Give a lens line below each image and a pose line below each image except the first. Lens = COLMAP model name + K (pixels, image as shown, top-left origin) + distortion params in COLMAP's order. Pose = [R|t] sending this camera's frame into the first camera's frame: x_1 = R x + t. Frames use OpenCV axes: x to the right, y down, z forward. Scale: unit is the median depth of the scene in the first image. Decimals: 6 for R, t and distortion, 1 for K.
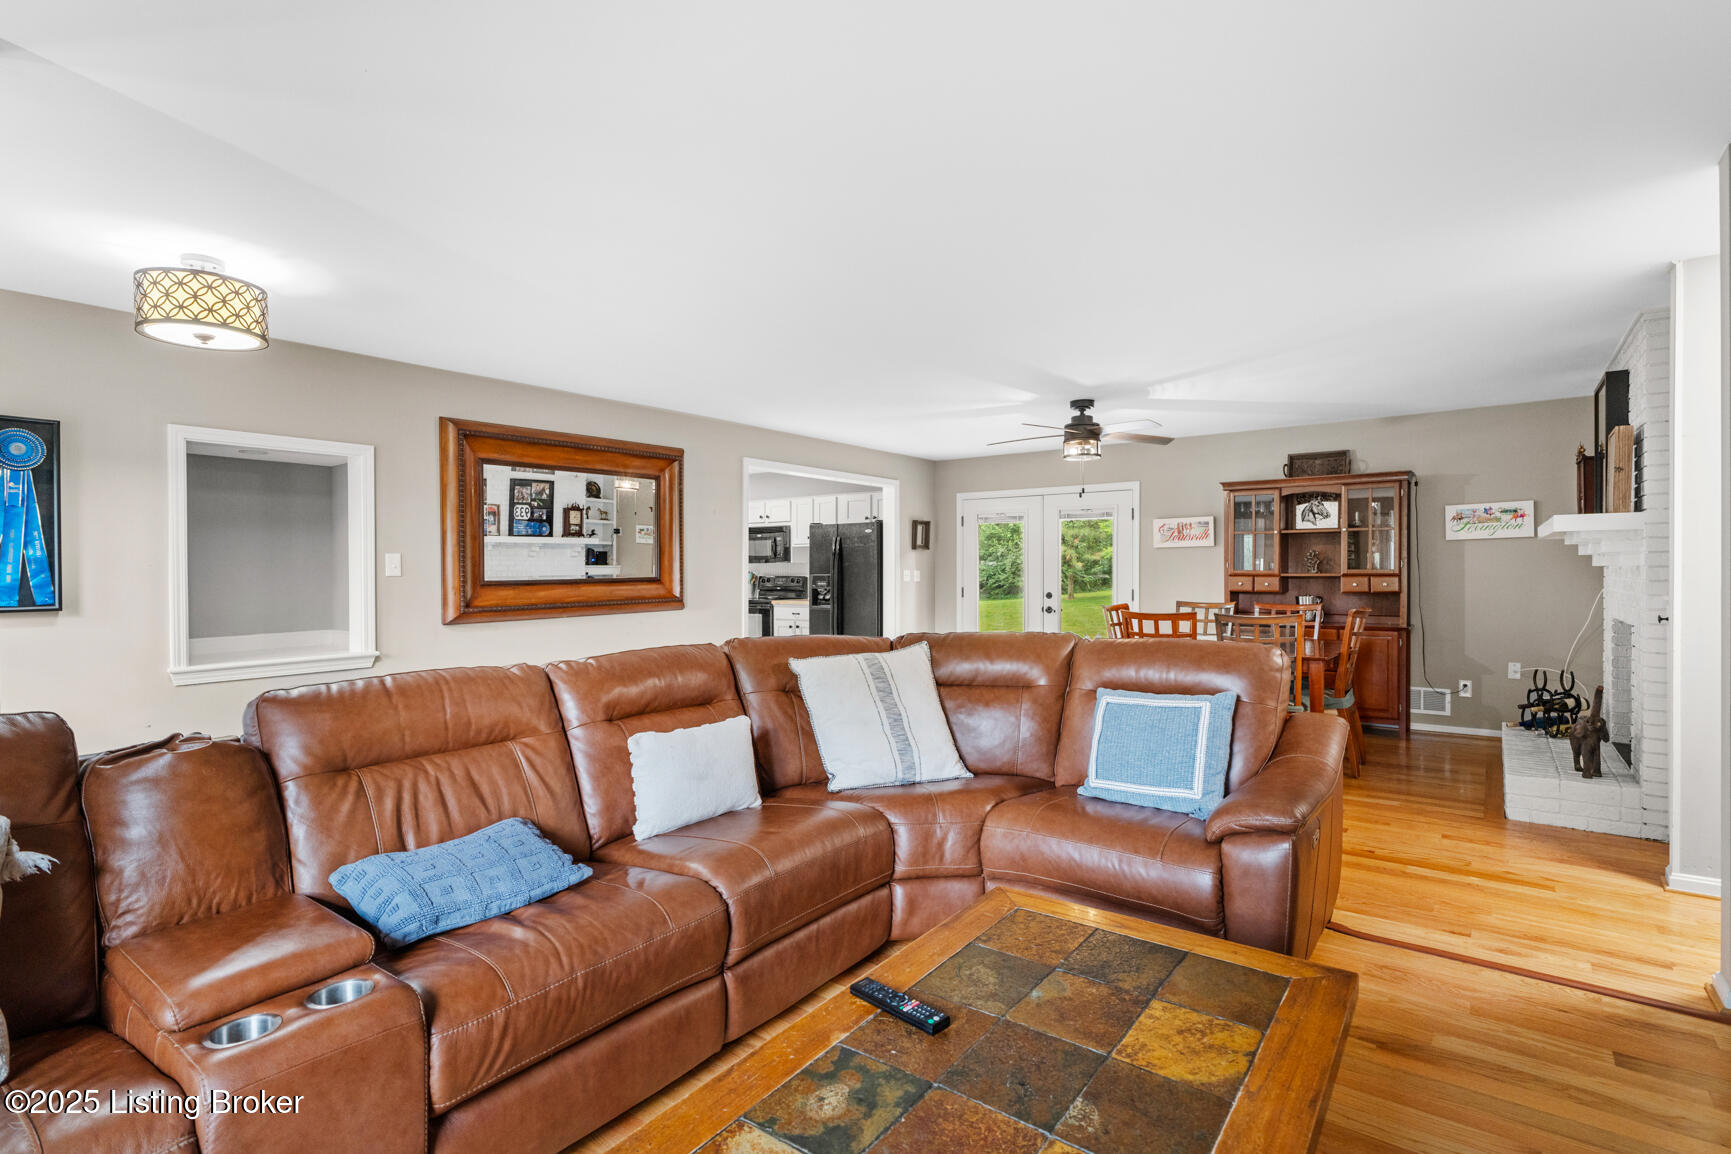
lens RADIAL K [[833.1, 0, 856.7], [0, 833.1, 575.3], [0, 0, 1]] dist [0.001945, 0.000477]
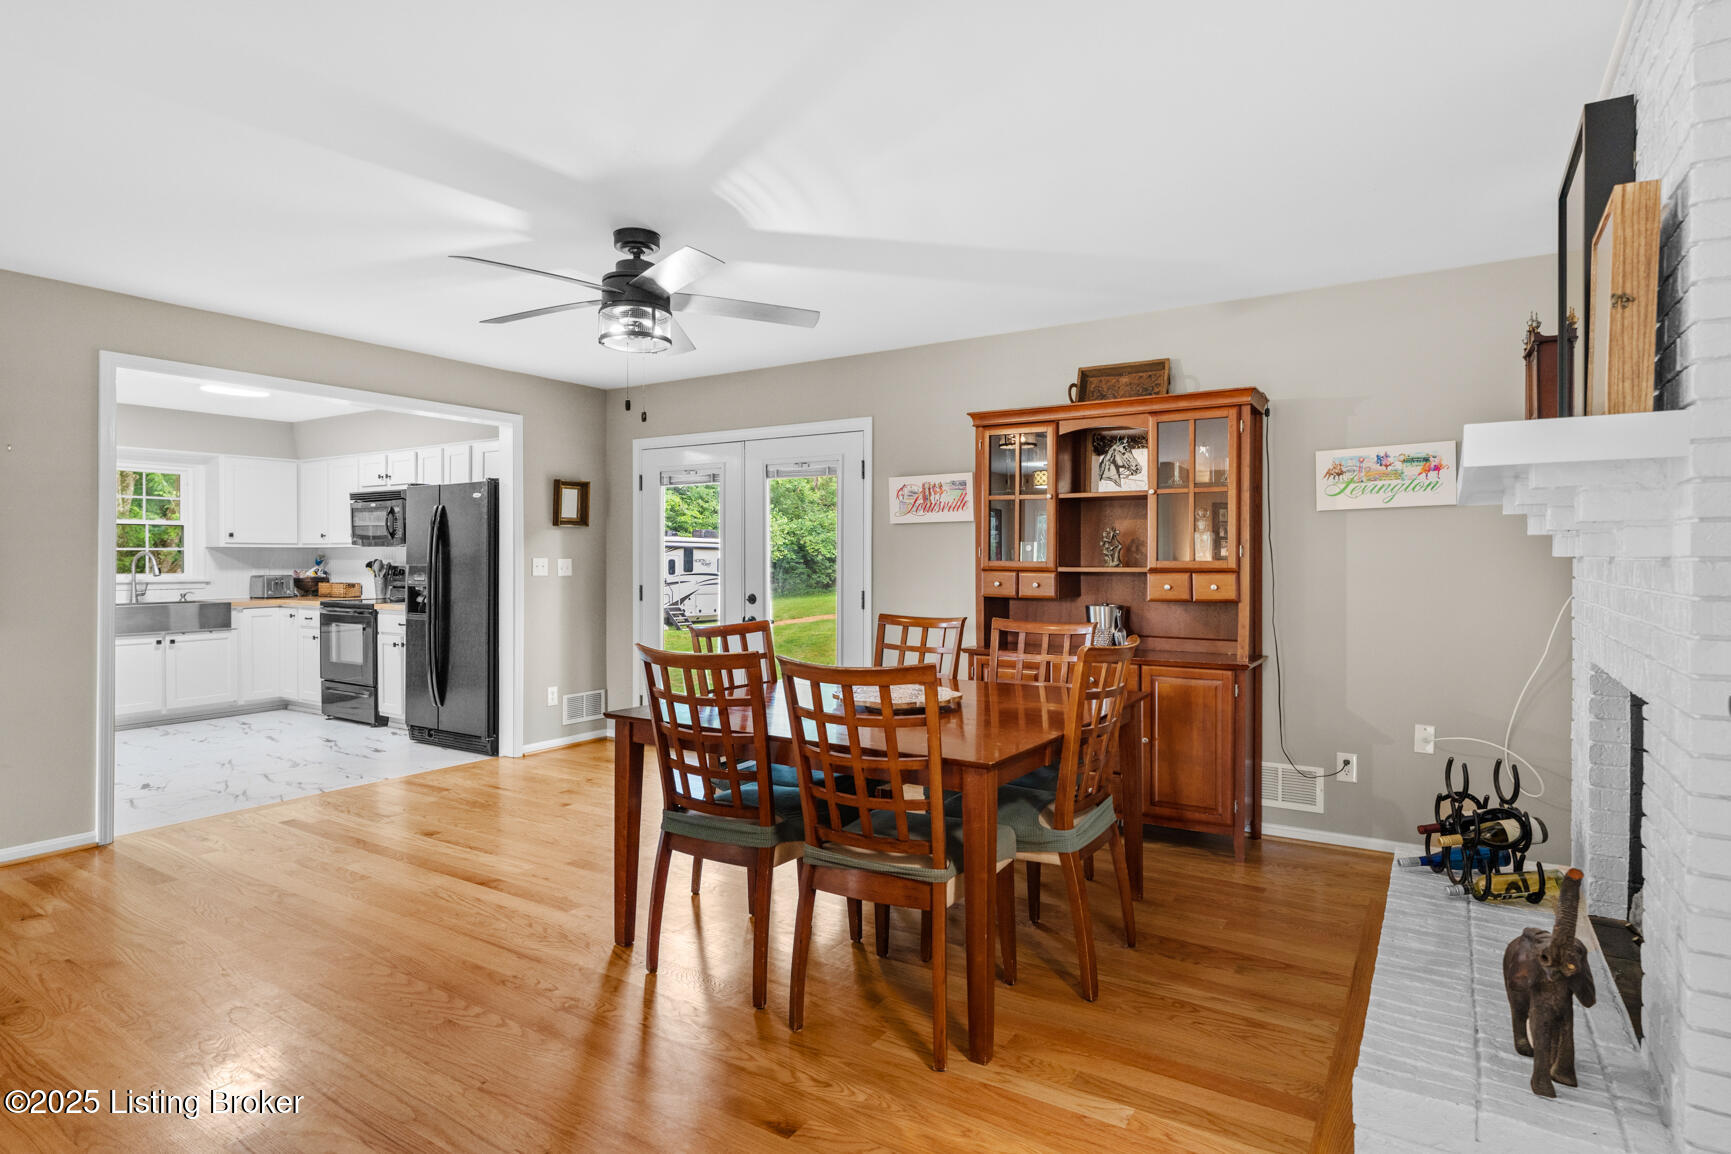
lens RADIAL K [[915.5, 0, 868.9], [0, 915.5, 560.0], [0, 0, 1]] dist [-0.002478, -0.000594]
pose [[0.996458, 0.004470, 0.083975, 0.335647], [-0.004175, 0.999984, -0.003695, -0.004255], [-0.083991, 0.003332, 0.996461, 0.384094]]
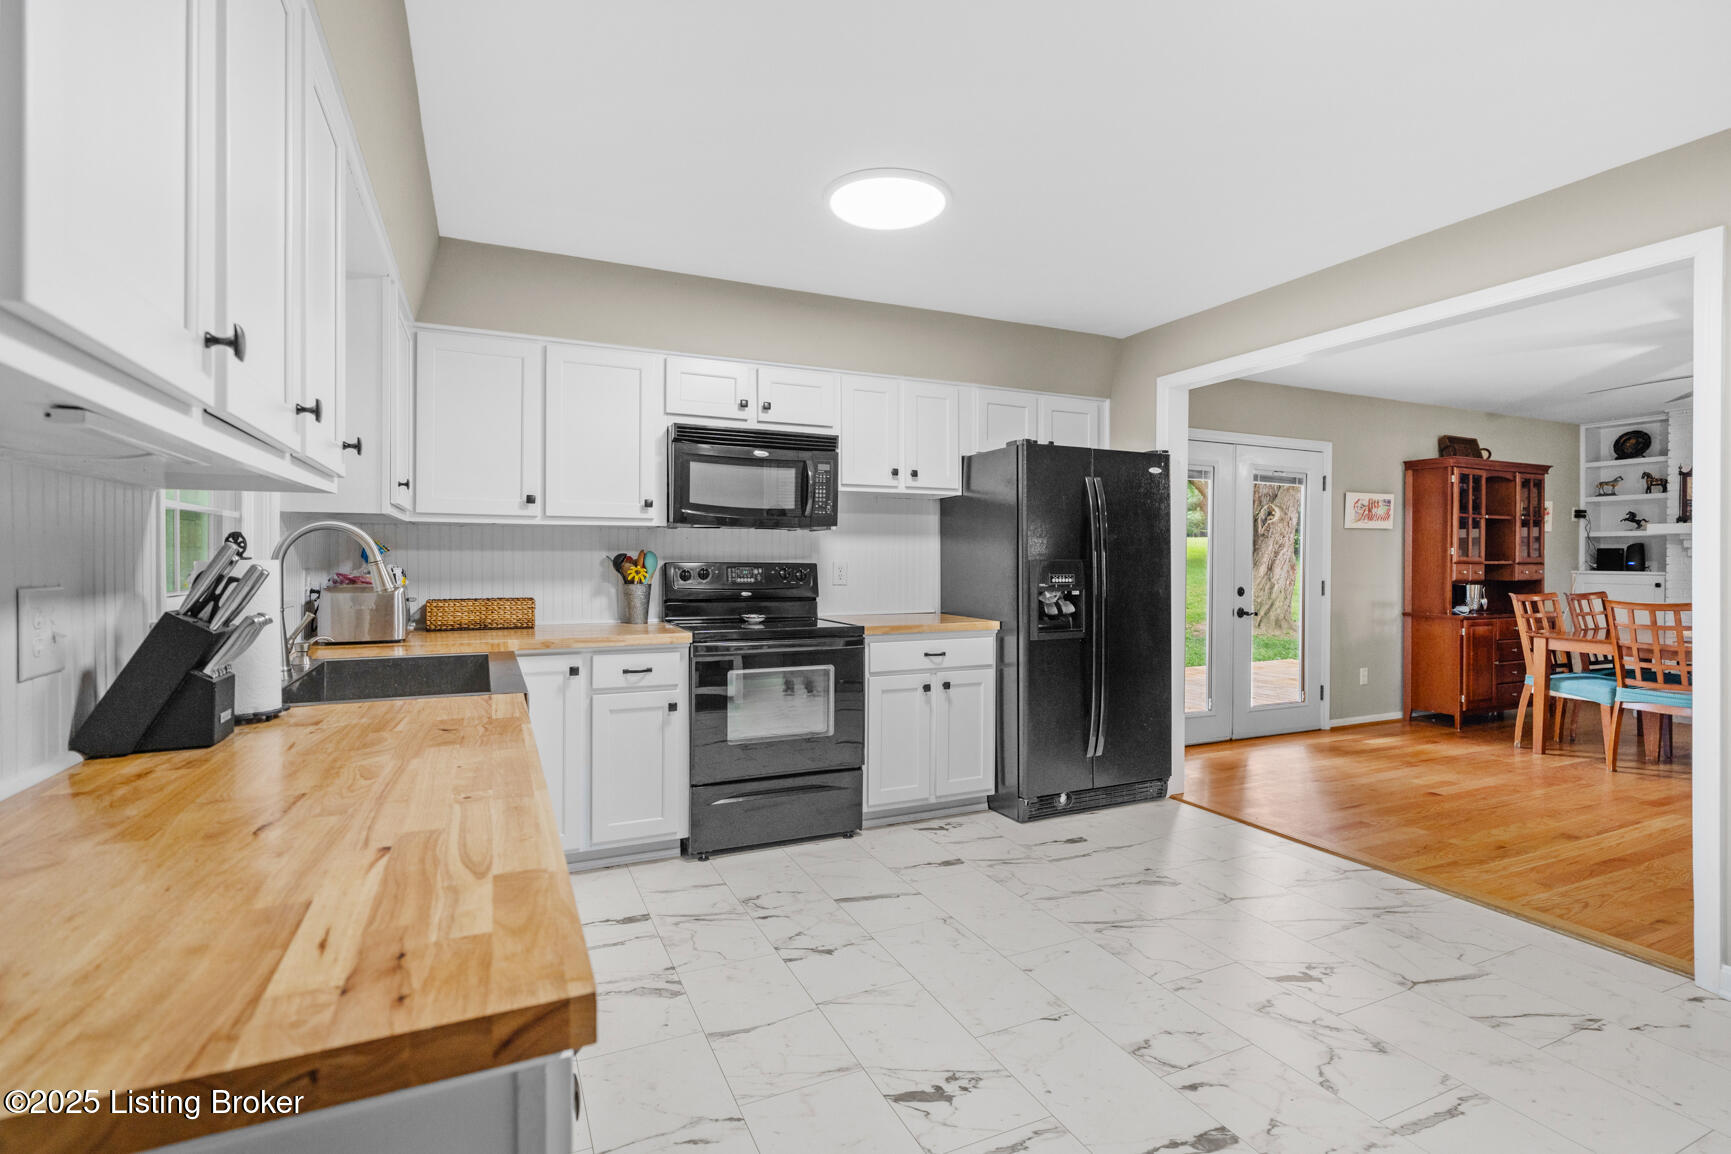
lens RADIAL K [[811.5, 0, 864.7], [0, 811.5, 557.2], [0, 0, 1]] dist [0.000322, 0.000162]
pose [[0.466470, 0.008160, 0.884499, -0.646014], [-0.001802, 0.999964, -0.008275, 0.002405], [-0.884535, 0.002266, 0.466468, 1.237682]]
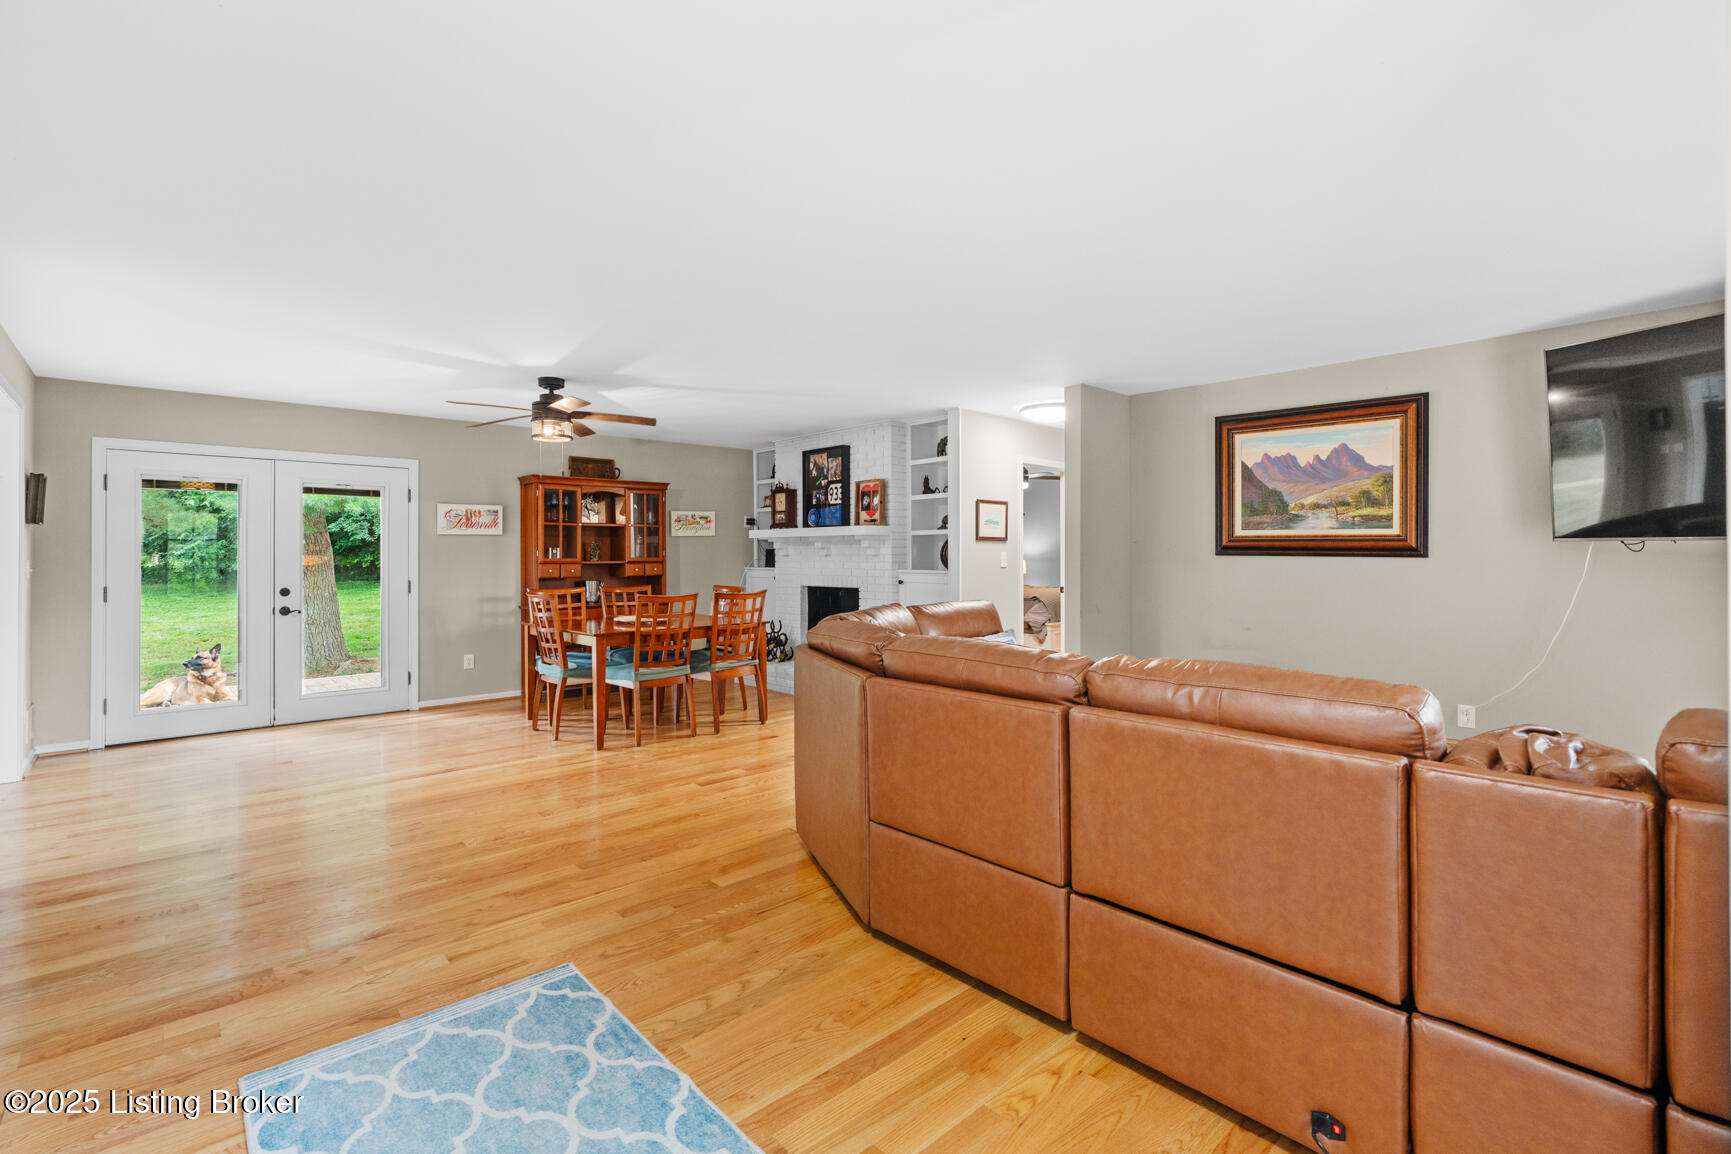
lens RADIAL K [[796.0, 0, 874.9], [0, 796.0, 556.5], [0, 0, 1]] dist [-0.000292, 0.000491]
pose [[0.167032, 0.002958, 0.985947, -0.511810], [0.010477, 0.999934, -0.004775, 0.000863], [-0.985896, 0.011128, 0.166990, 0.443687]]
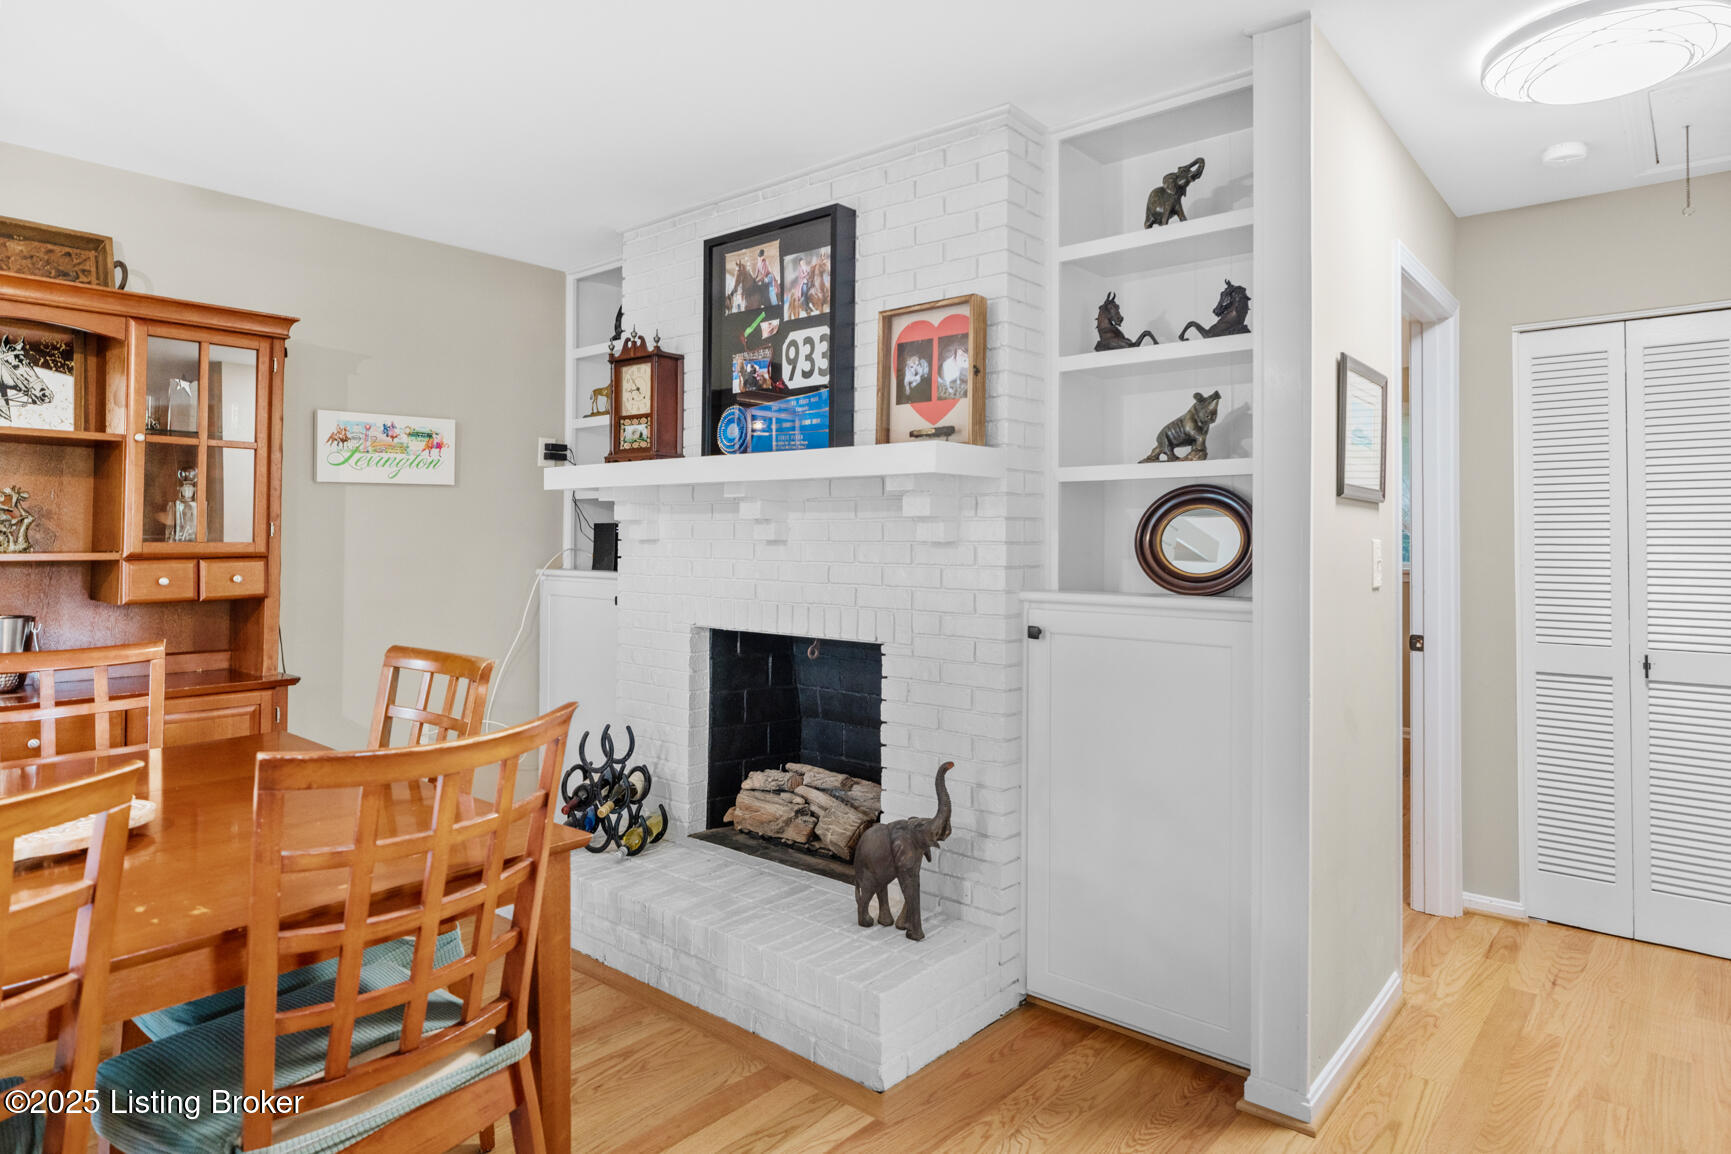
lens RADIAL K [[1002.7, 0, 866.9], [0, 1002.7, 513.6], [0, 0, 1]] dist [-0.001779, -0.001230]
pose [[0.050357, 0.031224, 0.998243, 0.147408], [0.000805, 0.999510, -0.031305, -0.005659], [-0.998731, 0.002380, 0.050307, 0.641868]]
